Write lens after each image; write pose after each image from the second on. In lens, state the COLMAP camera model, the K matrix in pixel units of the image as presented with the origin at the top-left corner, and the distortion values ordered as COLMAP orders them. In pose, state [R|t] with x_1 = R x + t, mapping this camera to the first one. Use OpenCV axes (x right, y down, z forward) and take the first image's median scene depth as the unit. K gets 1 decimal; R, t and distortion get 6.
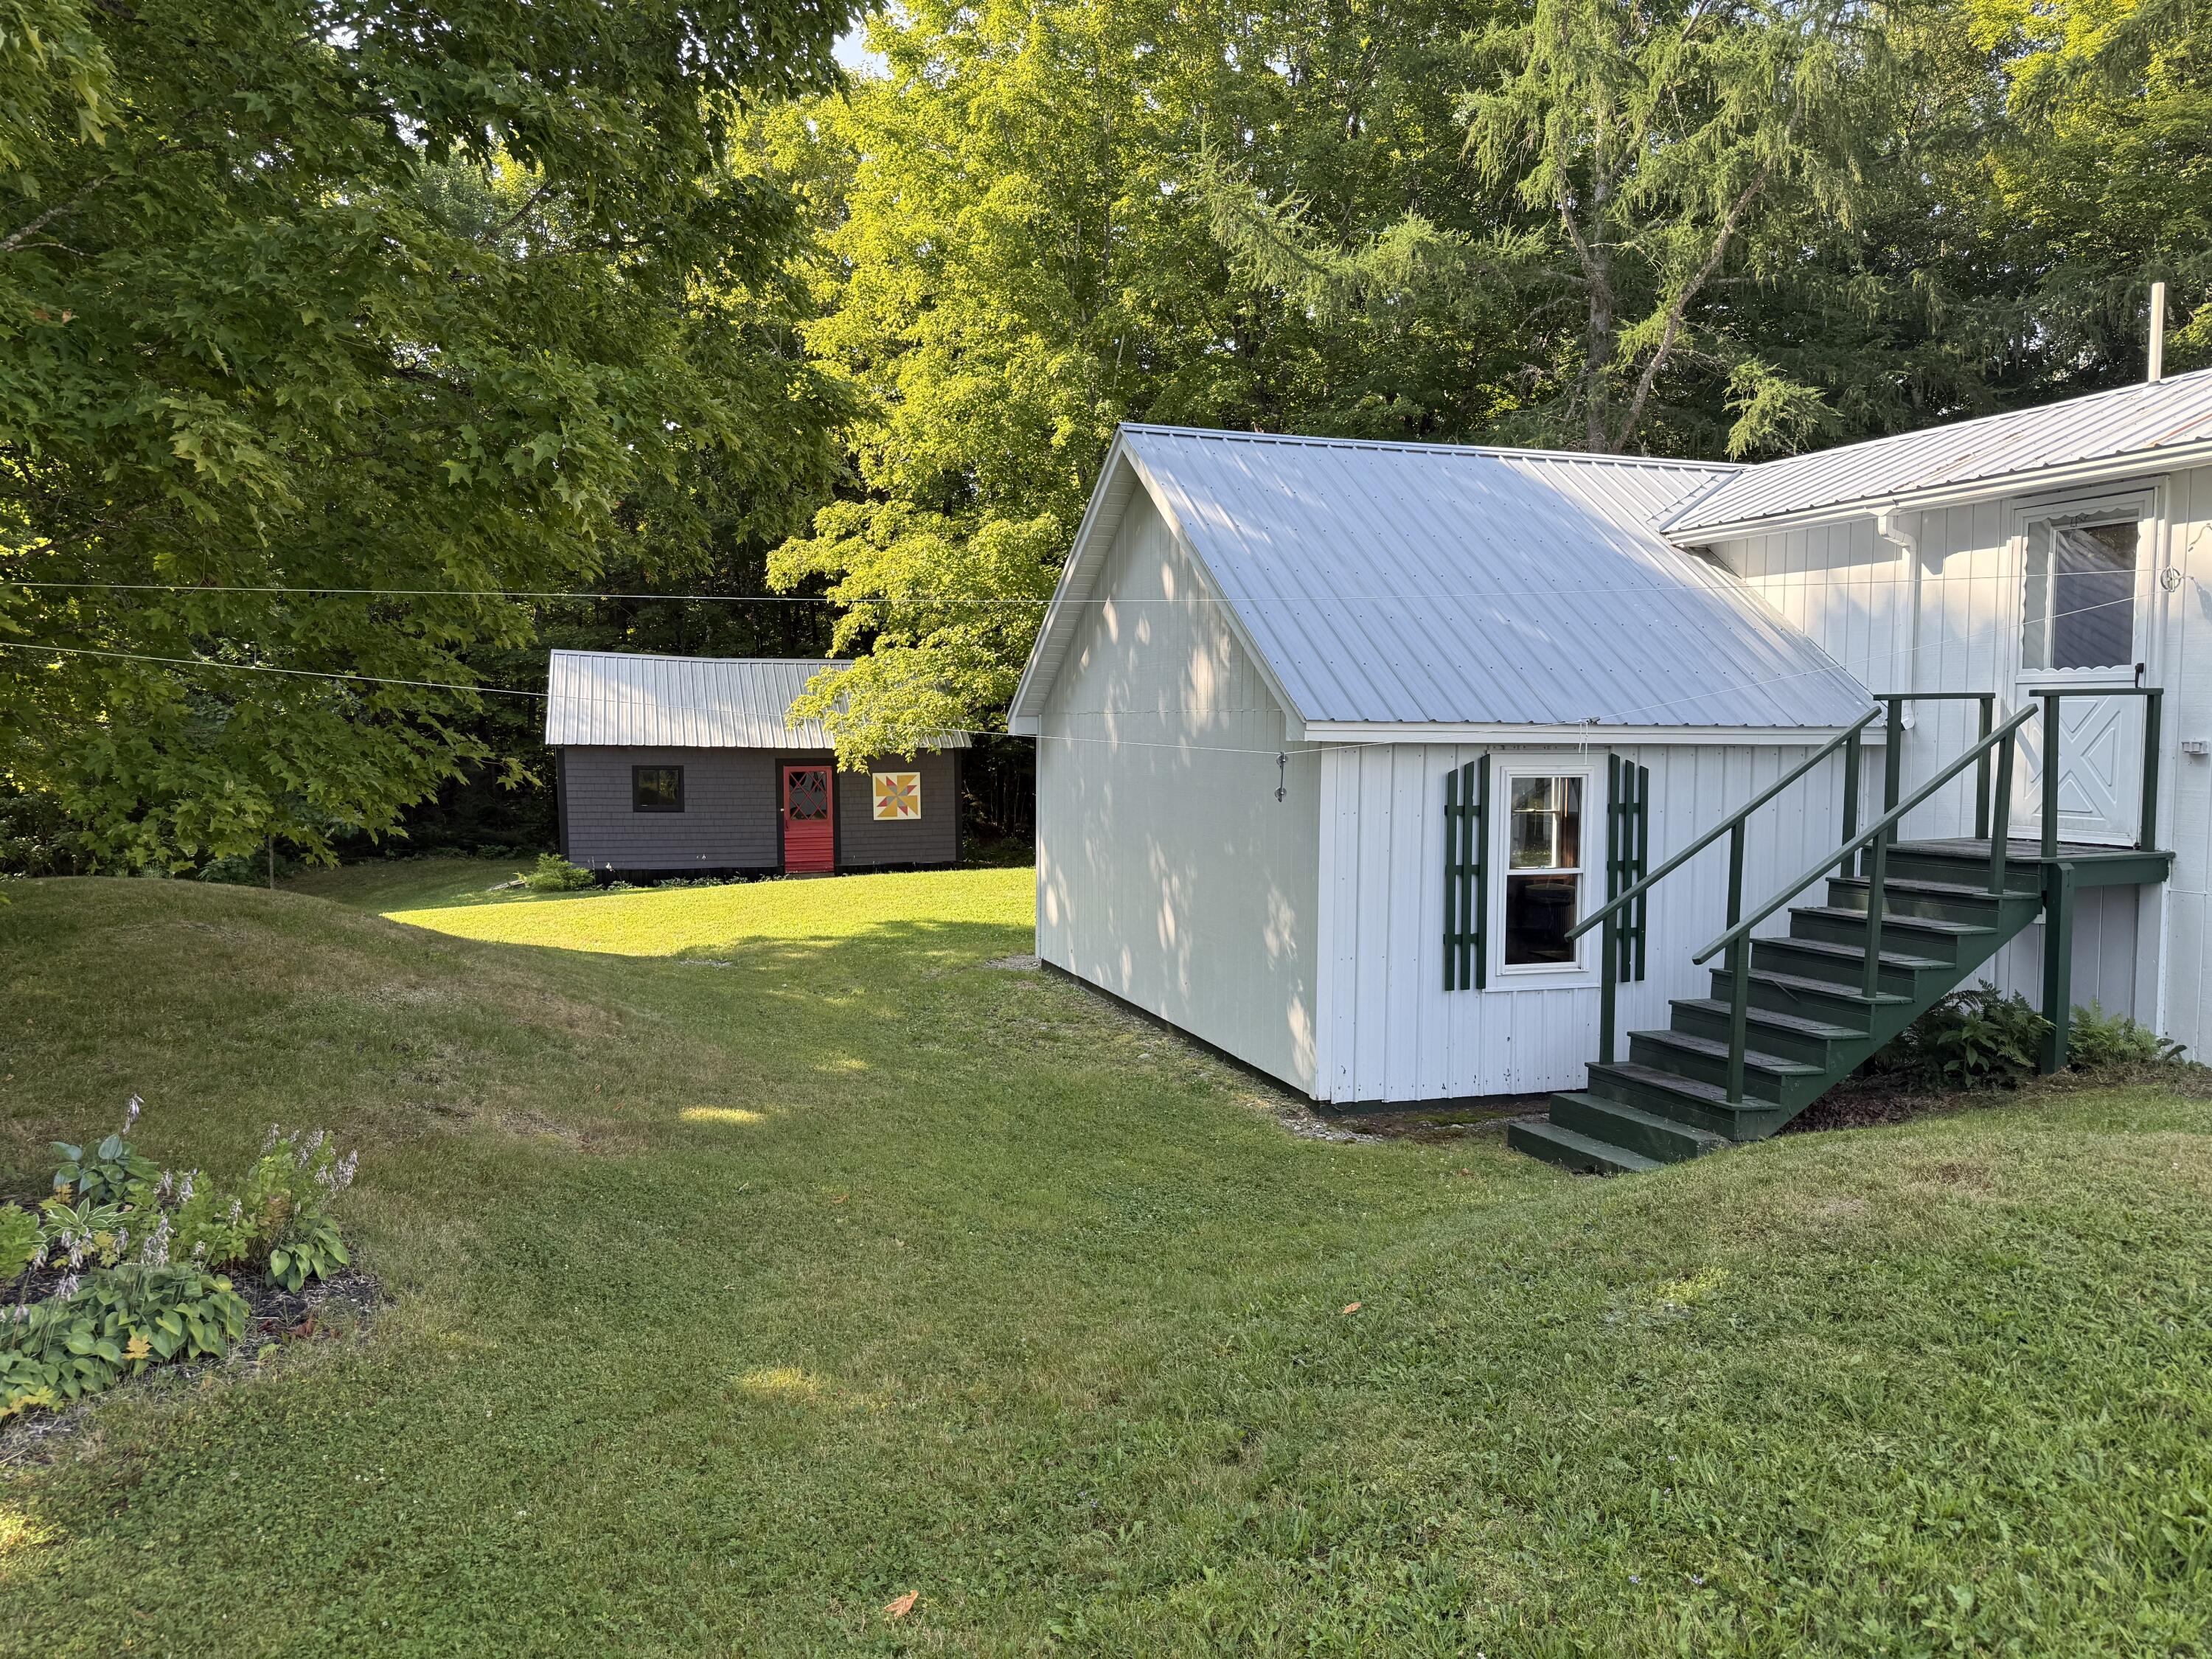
lens RADIAL K [[1543.9, 0, 1105.1], [0, 1543.9, 841.4], [0, 0, 1]] dist [0.033222, -0.016440]
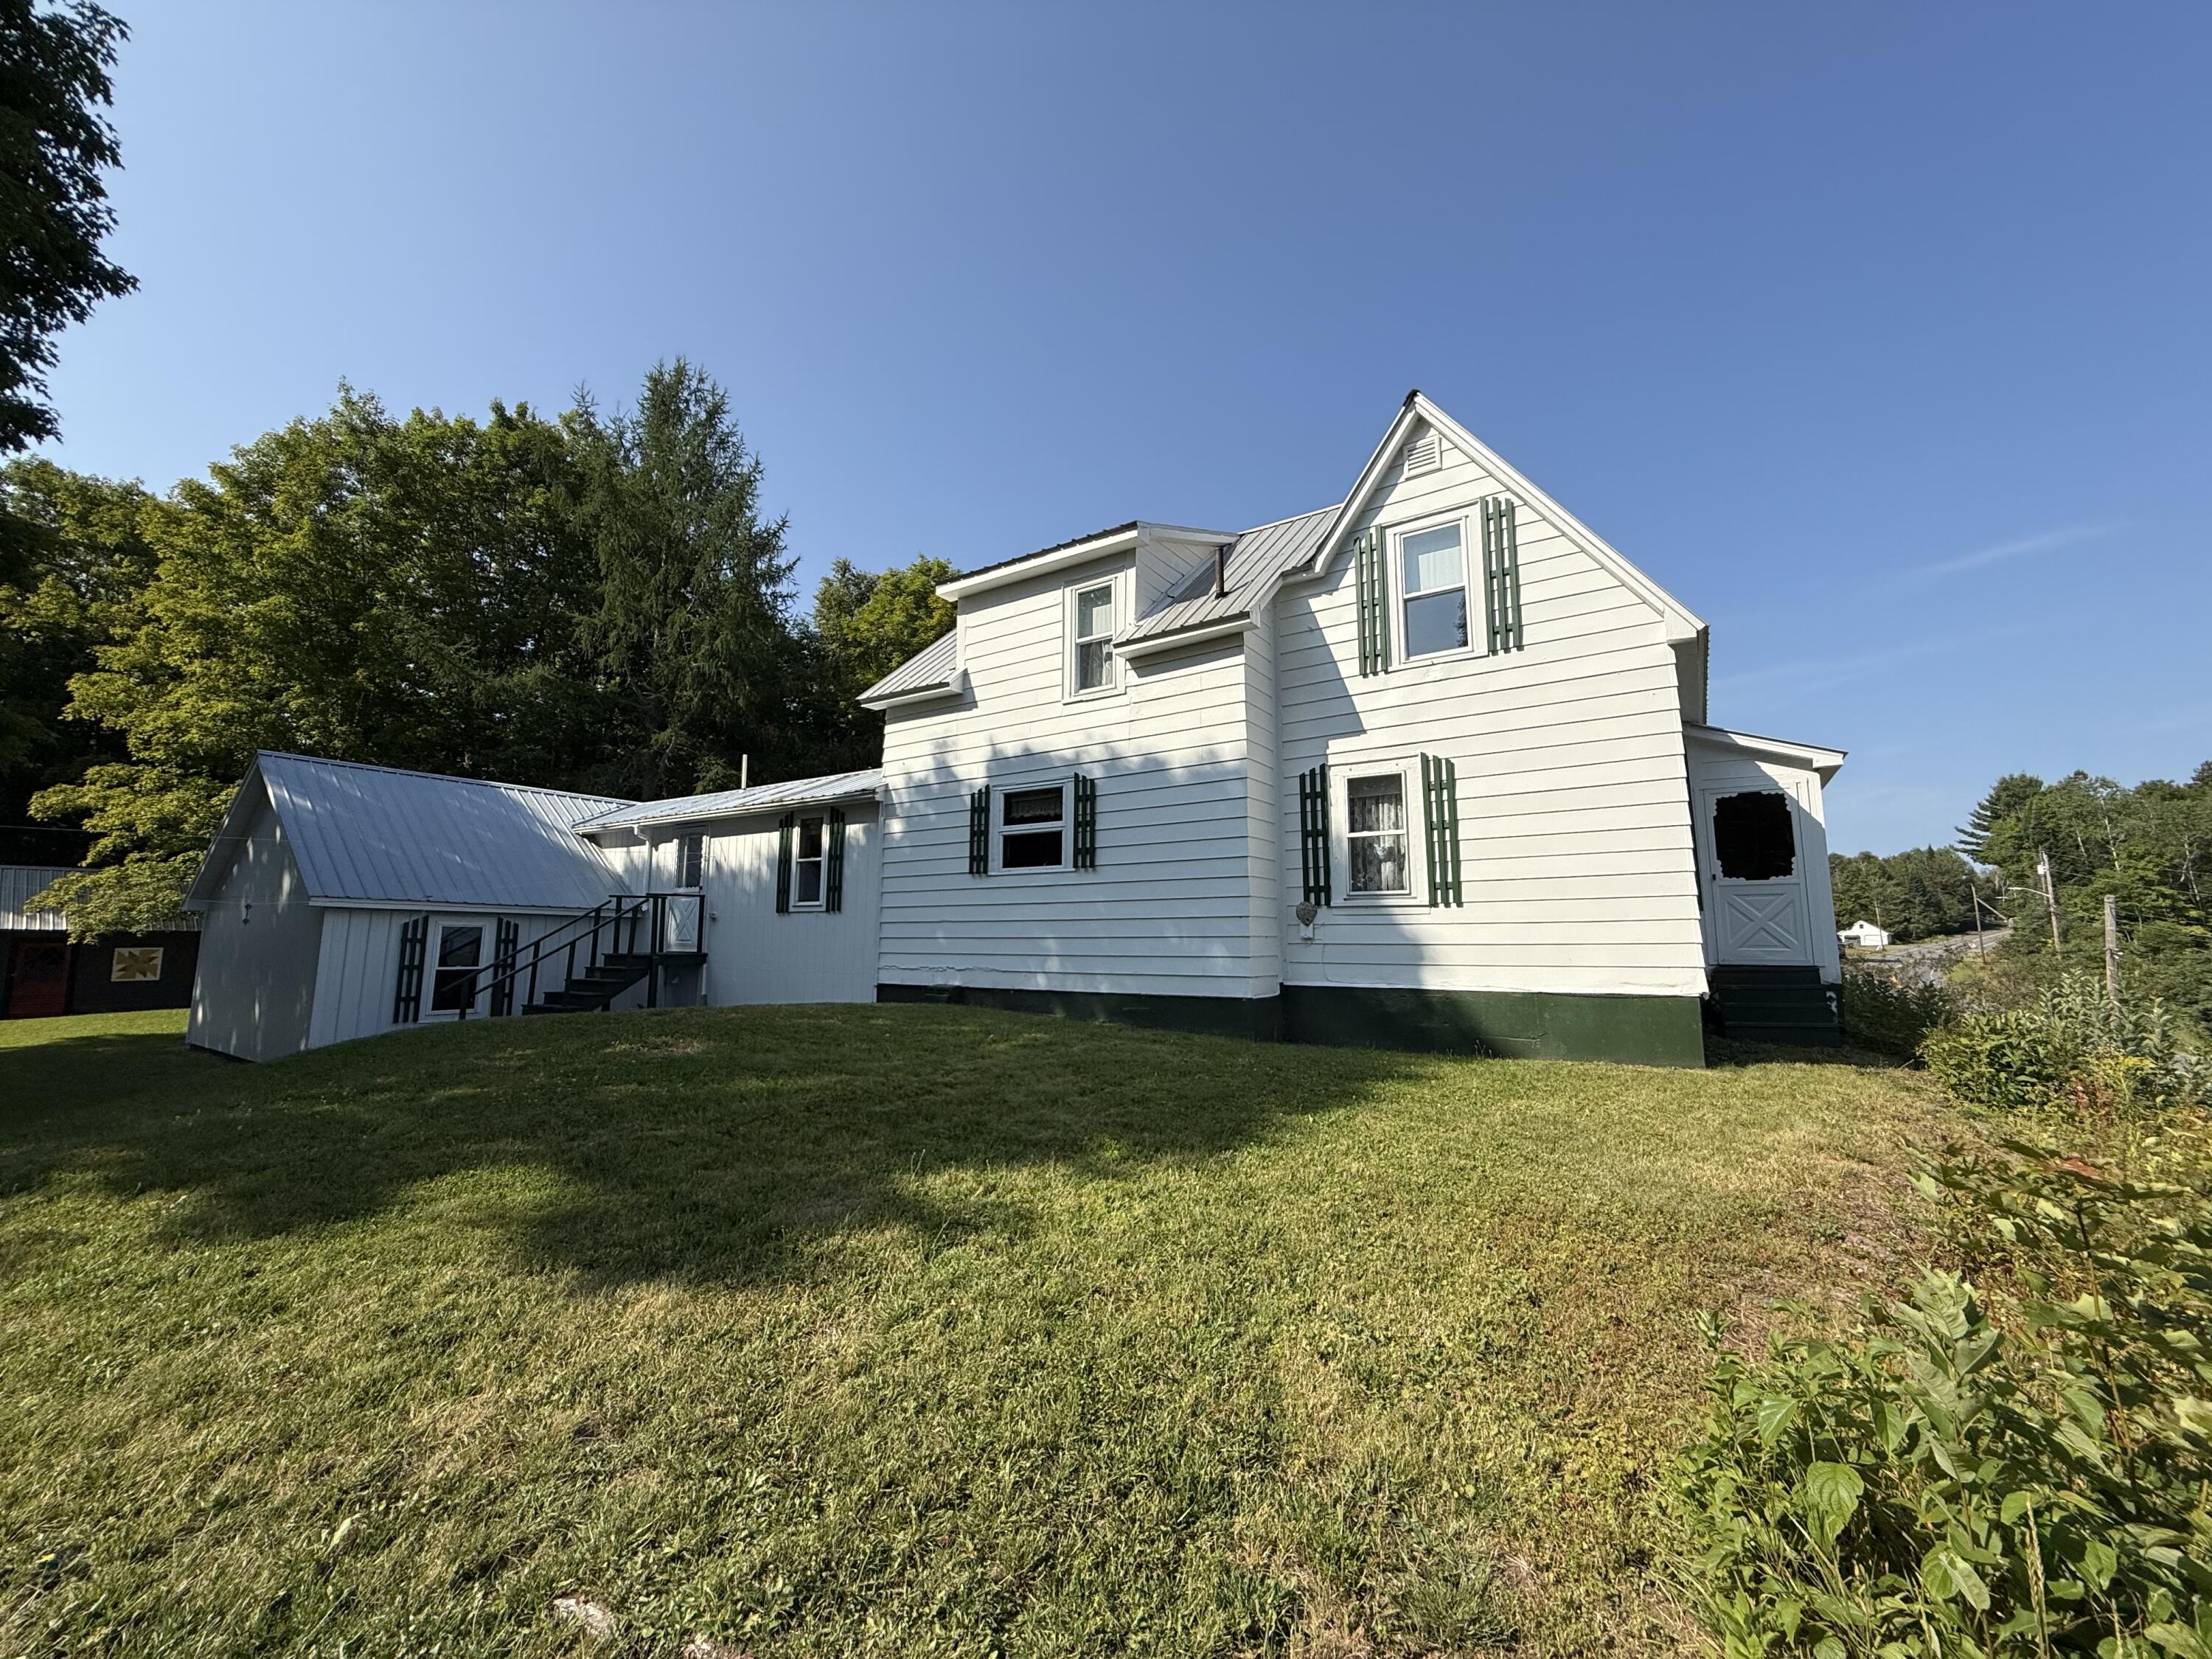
lens RADIAL K [[882.9, 0, 1107.1], [0, 882.9, 820.5], [0, 0, 1]] dist [0.000421, -0.000344]
pose [[0.798471, 0.086325, 0.595812, 0.119625], [0.037346, 0.980658, -0.192133, 0.043376], [-0.600874, 0.175664, 0.779803, -0.299009]]
